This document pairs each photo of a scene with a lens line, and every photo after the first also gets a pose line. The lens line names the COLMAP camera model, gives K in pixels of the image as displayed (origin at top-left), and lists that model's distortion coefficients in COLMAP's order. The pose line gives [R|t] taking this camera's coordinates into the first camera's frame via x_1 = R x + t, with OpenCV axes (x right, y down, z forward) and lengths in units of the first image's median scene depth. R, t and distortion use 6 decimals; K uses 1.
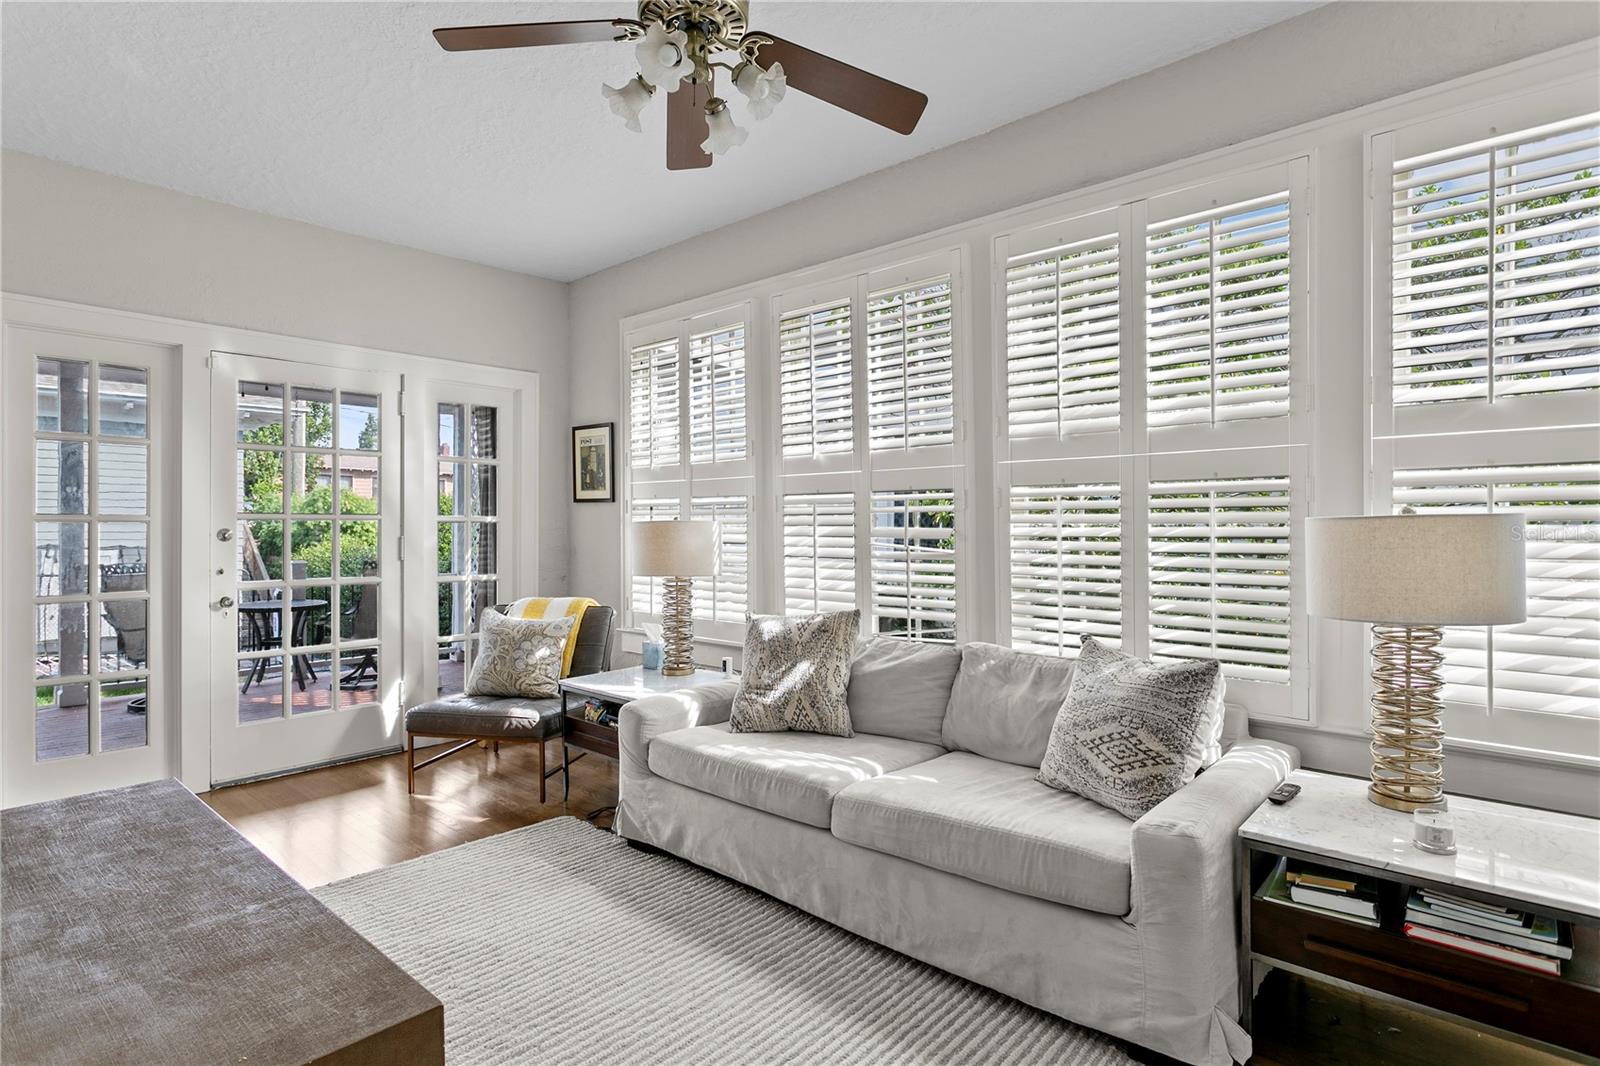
lens RADIAL K [[815.0, 0, 797.9], [0, 815.0, 532.9], [0, 0, 1]] dist [0.001682, 0.000154]
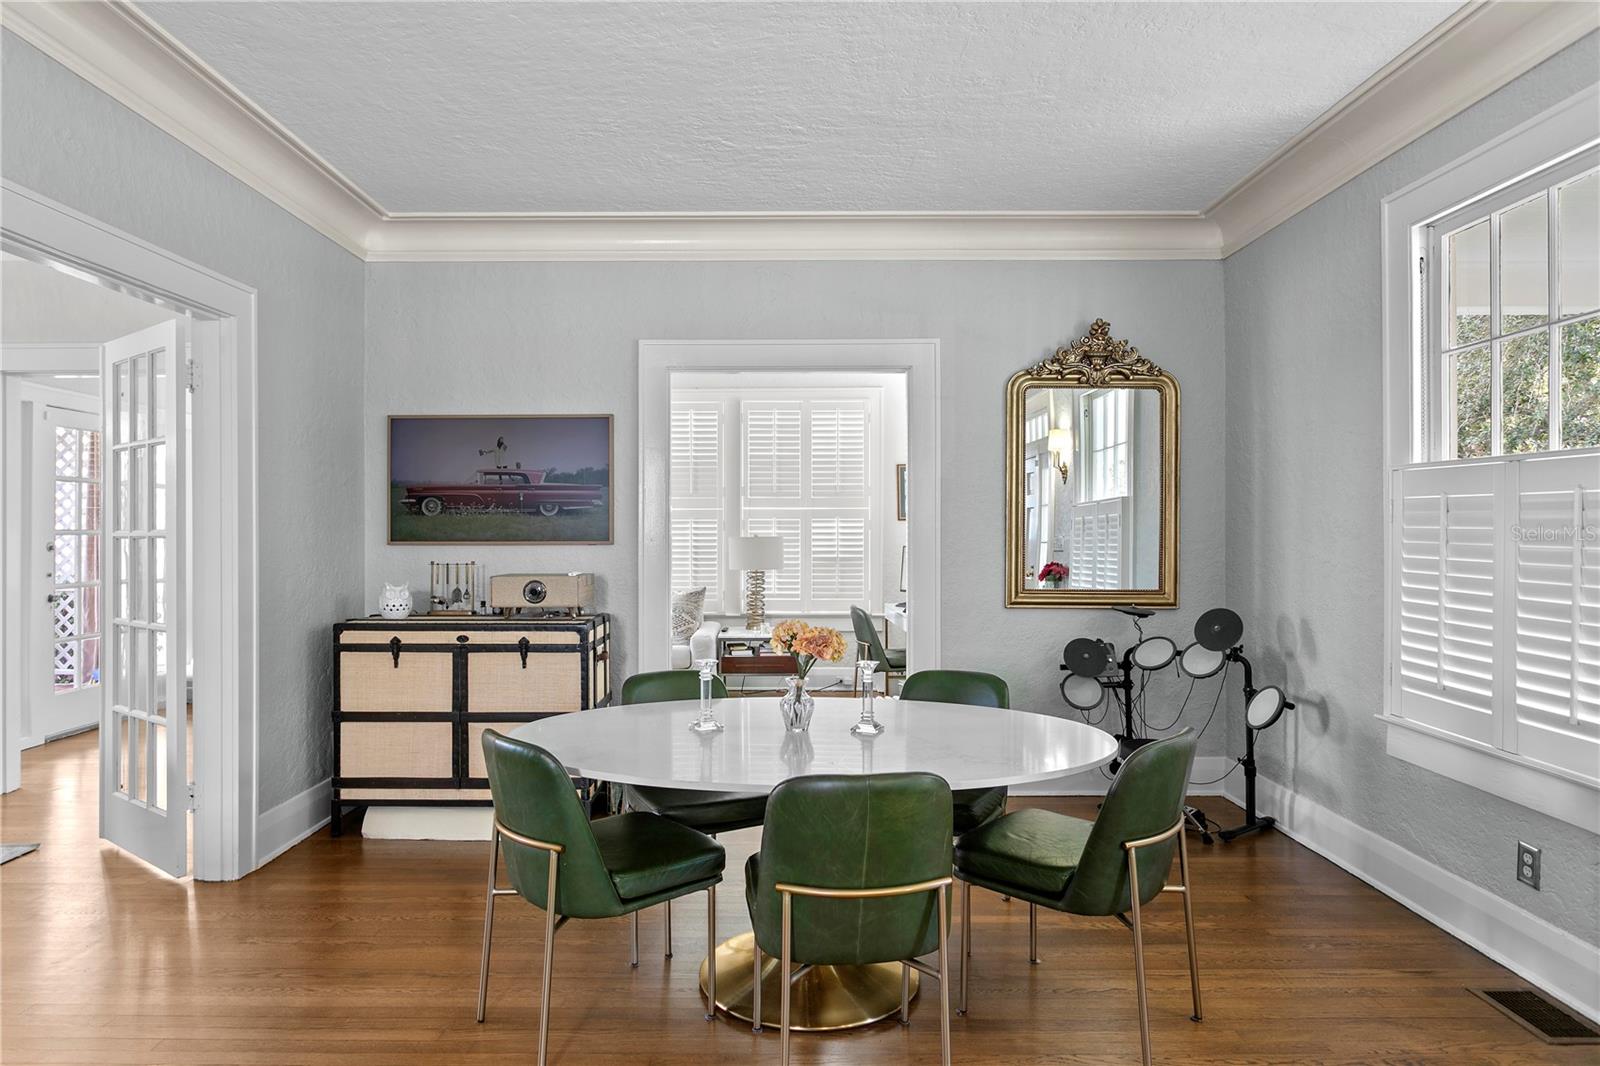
lens RADIAL K [[1014.9, 0, 797.0], [0, 1014.9, 531.2], [0, 0, 1]] dist [-0.000015, 0.000000]
pose [[0.736360, -0.001694, 0.676588, -1.674279], [0.006334, 0.999970, -0.004390, -0.020016], [-0.676561, 0.007518, 0.736349, -1.863041]]
